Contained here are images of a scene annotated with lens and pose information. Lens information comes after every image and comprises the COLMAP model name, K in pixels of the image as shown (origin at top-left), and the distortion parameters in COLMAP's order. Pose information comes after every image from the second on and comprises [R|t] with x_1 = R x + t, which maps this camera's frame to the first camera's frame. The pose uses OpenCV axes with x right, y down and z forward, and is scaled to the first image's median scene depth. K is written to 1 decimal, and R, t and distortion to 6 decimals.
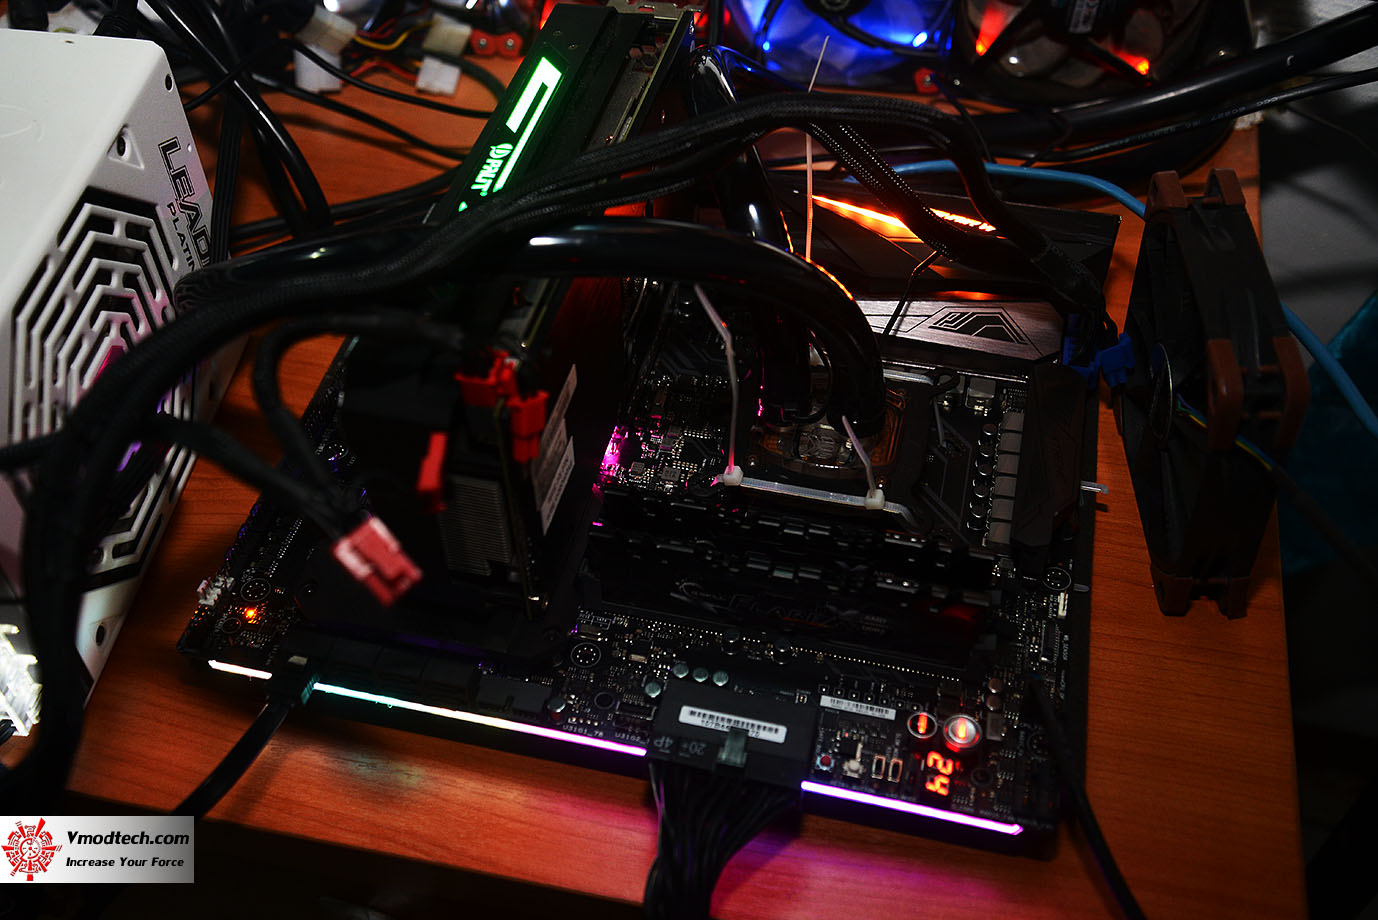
lens RADIAL K [[1495.4, 0, 684.1], [0, 1495.4, 459.7], [0, 0, 1]] dist [0.049193, 0.000000]
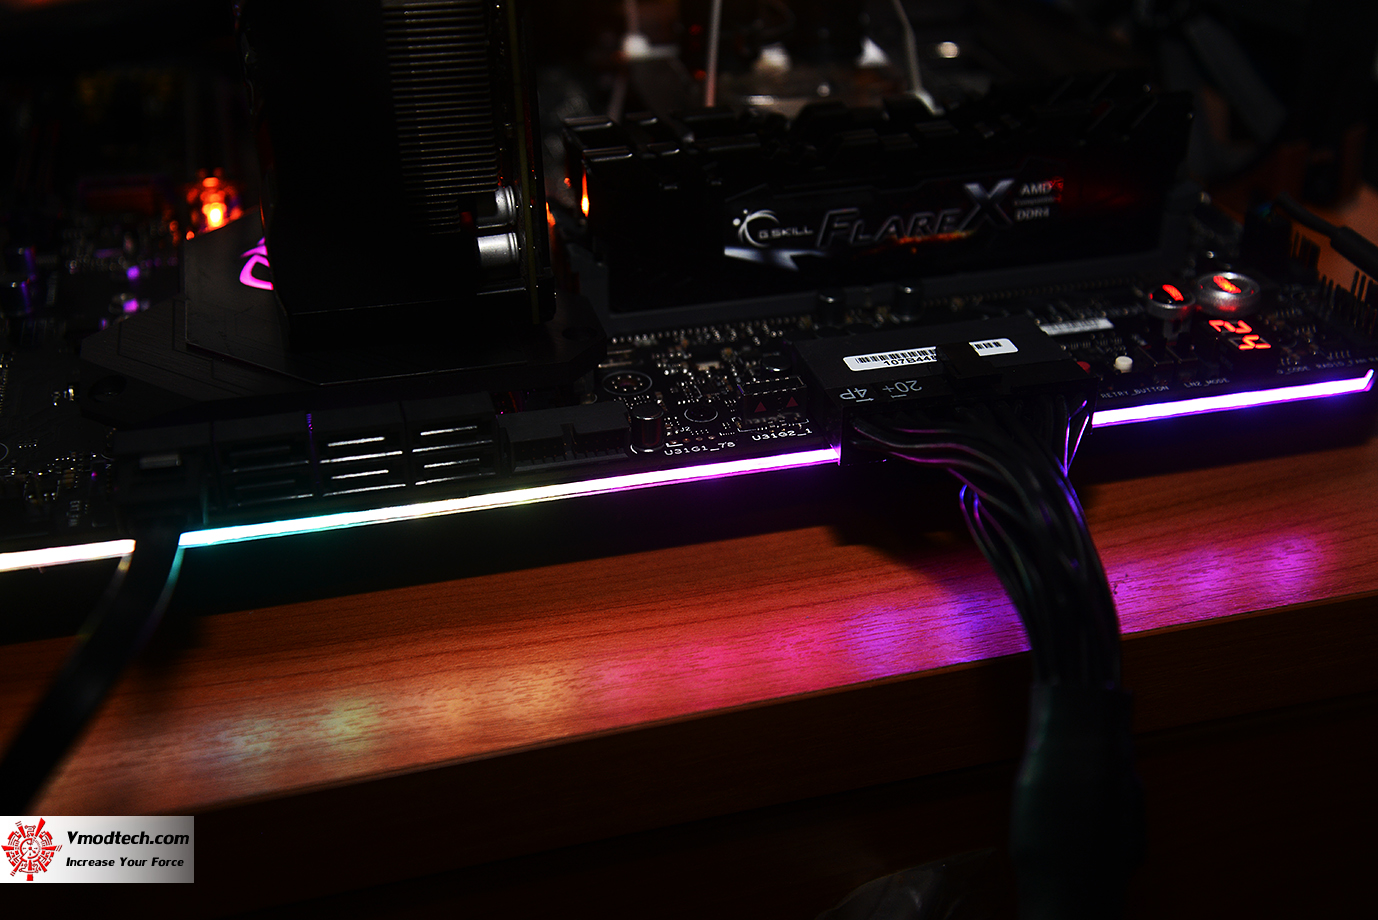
lens RADIAL K [[1740.5, 0, 692.7], [0, 1740.5, 453.9], [0, 0, 1]] dist [0.113171, 0.000000]
pose [[0.879977, -0.228386, 0.416509, -0.334146], [0.337010, 0.918104, -0.208588, 0.307298], [-0.334760, 0.323920, 0.884879, 0.390209]]
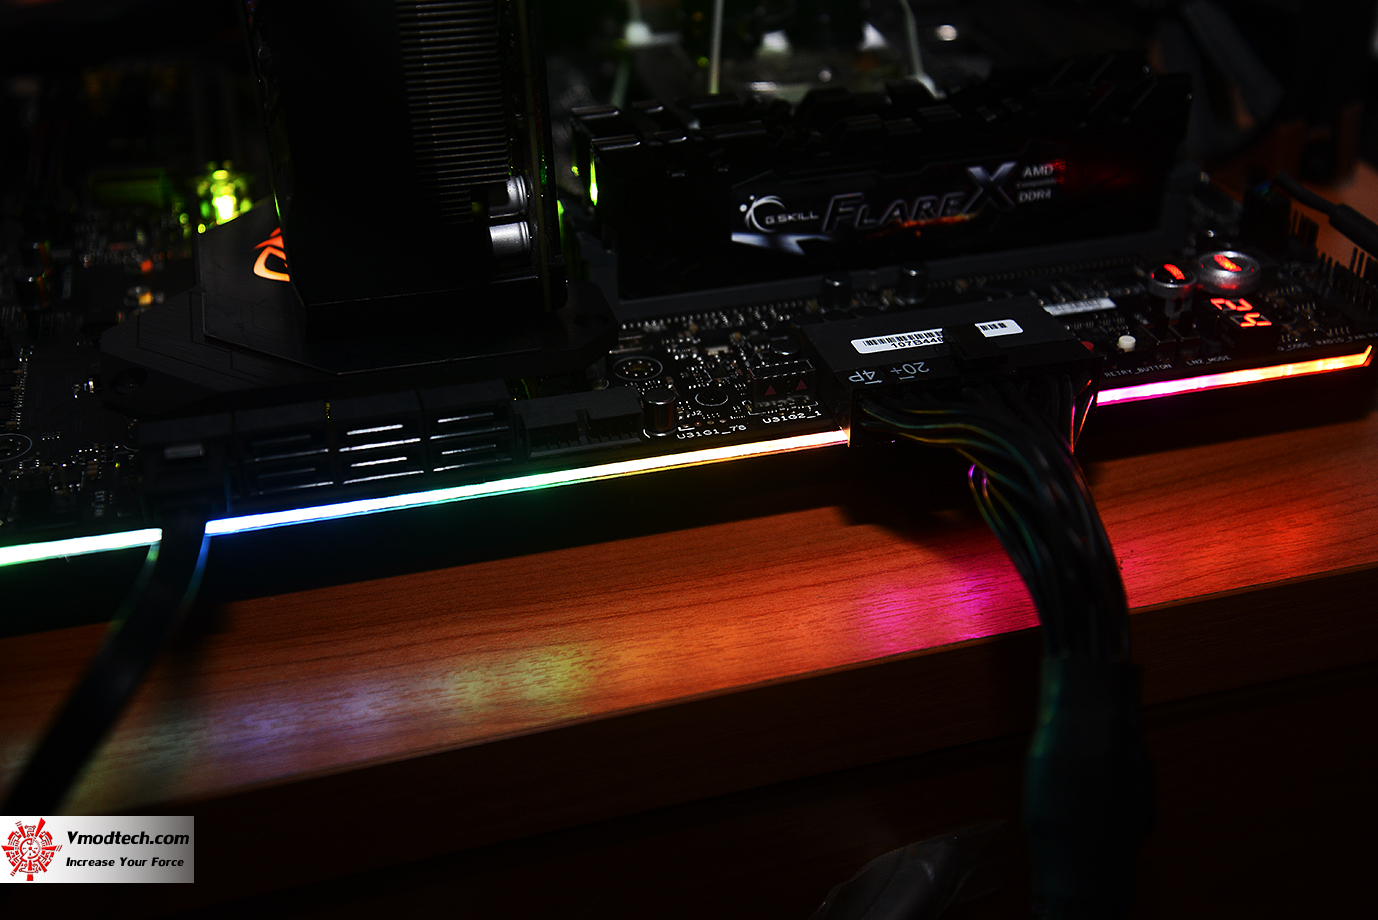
lens RADIAL K [[1740.5, 0, 692.7], [0, 1740.5, 456.3], [0, 0, 1]] dist [0.113171, 0.000000]
pose [[0.875739, -0.244638, 0.416214, -0.343905], [0.349793, 0.915717, -0.197754, 0.307364], [-0.332756, 0.318769, 0.887502, 0.382954]]
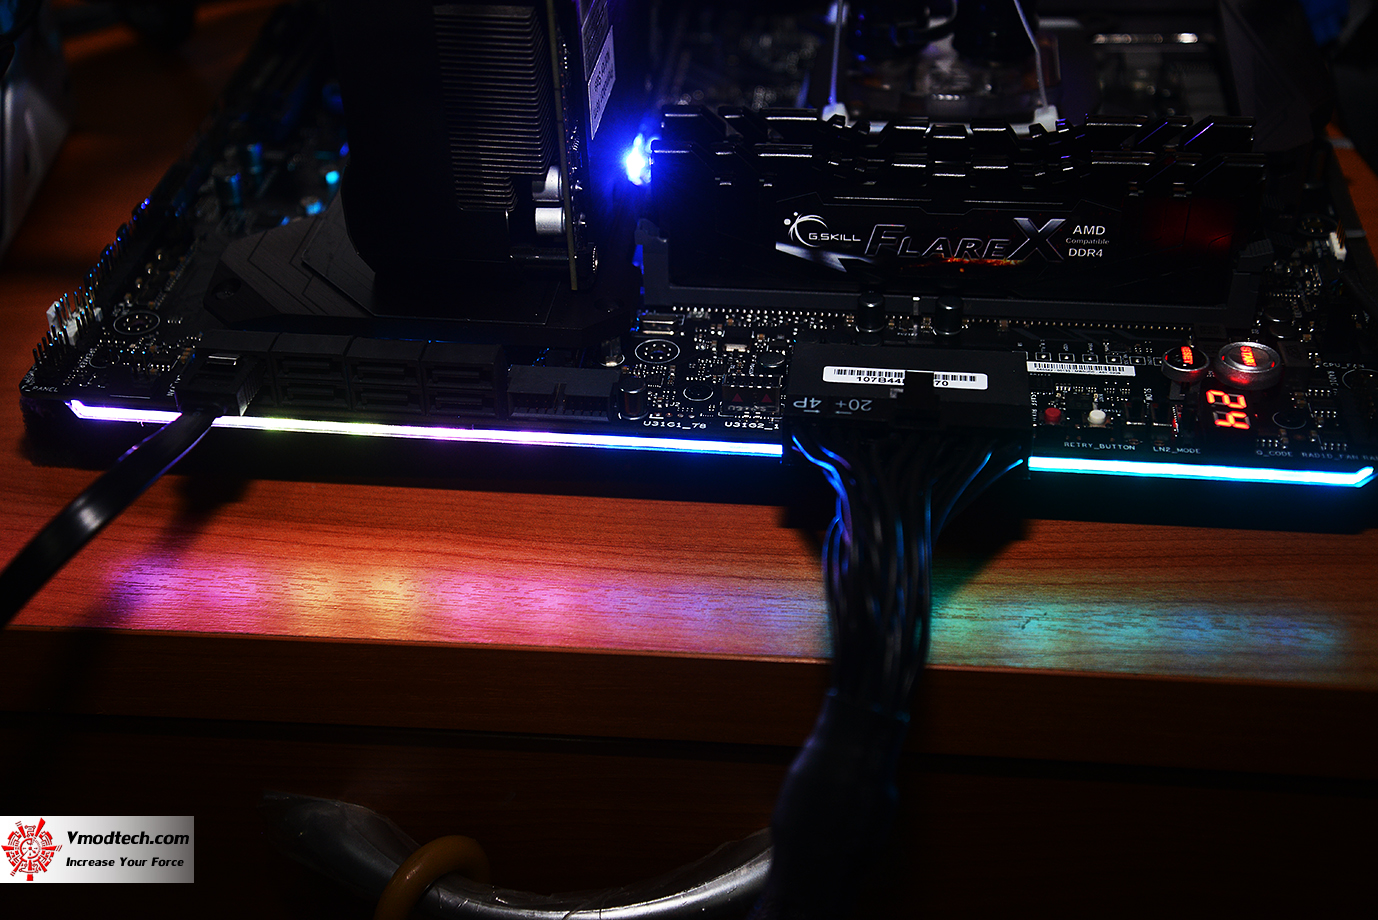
lens RADIAL K [[1905.8, 0, 674.6], [0, 1905.8, 459.5], [0, 0, 1]] dist [0.164549, 0.000000]
pose [[0.992770, -0.075990, 0.092912, -0.140054], [0.092970, 0.976428, -0.194794, 0.342816], [-0.075919, 0.202024, 0.976434, 0.177589]]
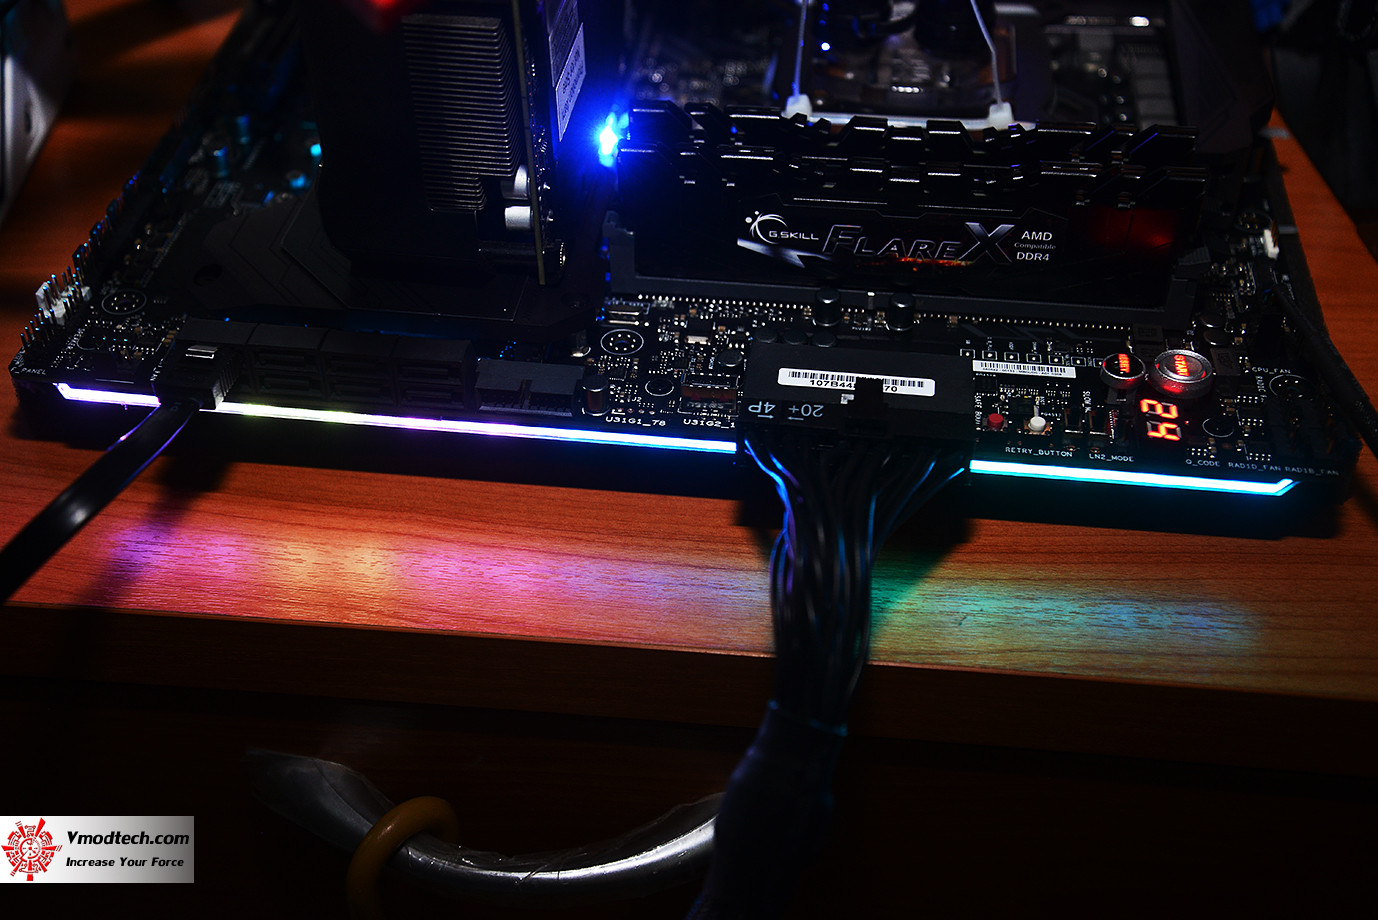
lens RADIAL K [[1713.3, 0, 684.9], [0, 1713.3, 461.3], [0, 0, 1]] dist [0.105653, 0.000000]
pose [[0.993179, -0.067823, 0.094848, -0.115468], [0.077793, 0.991350, -0.105706, 0.271303], [-0.086858, 0.112363, 0.989864, 0.212253]]
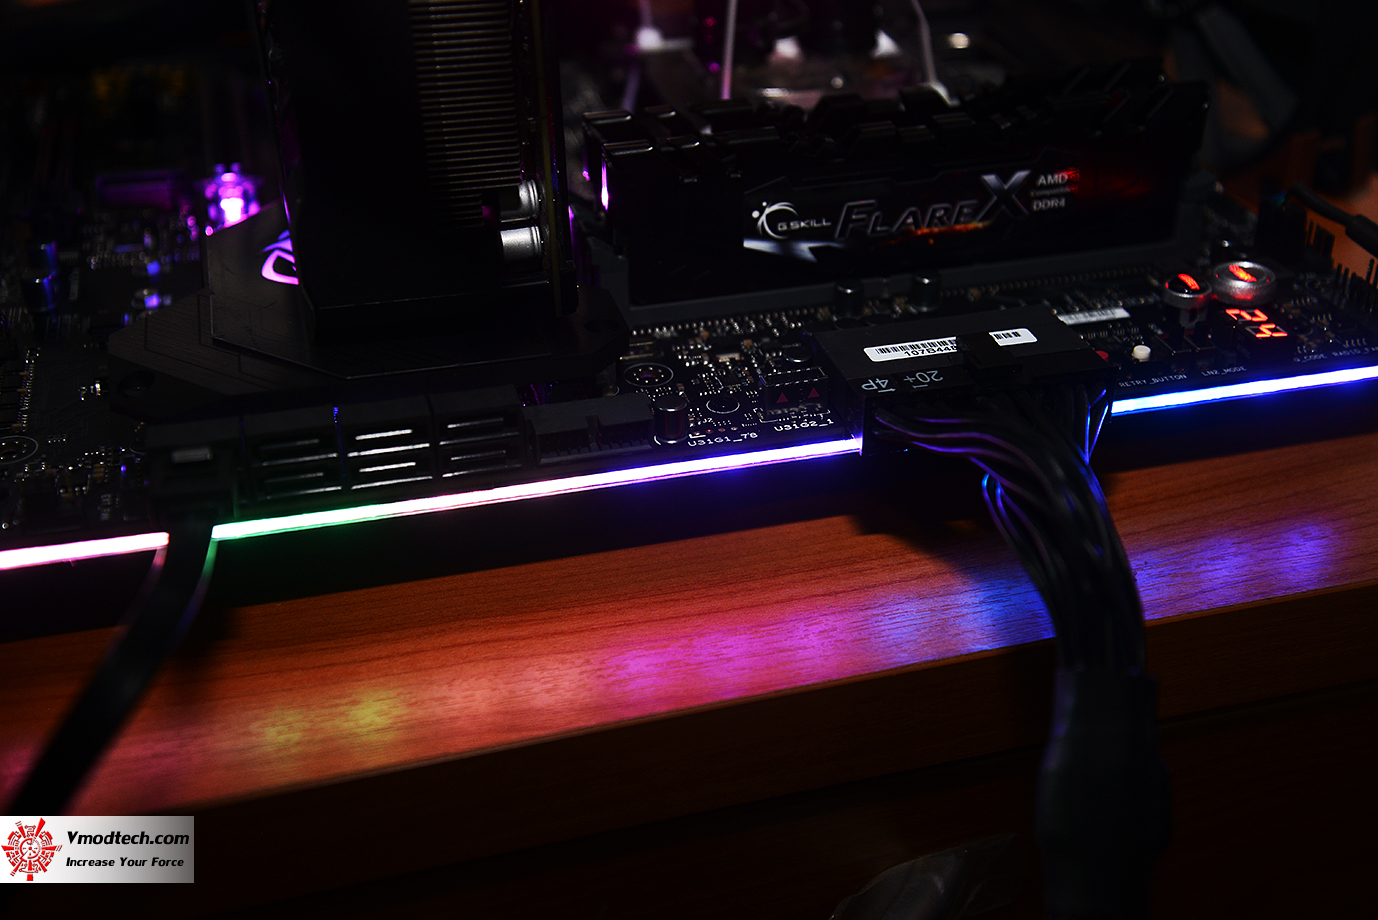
lens RADIAL K [[1740.5, 0, 694.3], [0, 1740.5, 454.6], [0, 0, 1]] dist [0.113171, 0.000000]
pose [[0.877560, -0.235760, 0.417499, -0.344652], [0.342914, 0.917204, -0.202845, 0.305264], [-0.335109, 0.321175, 0.885747, 0.389043]]
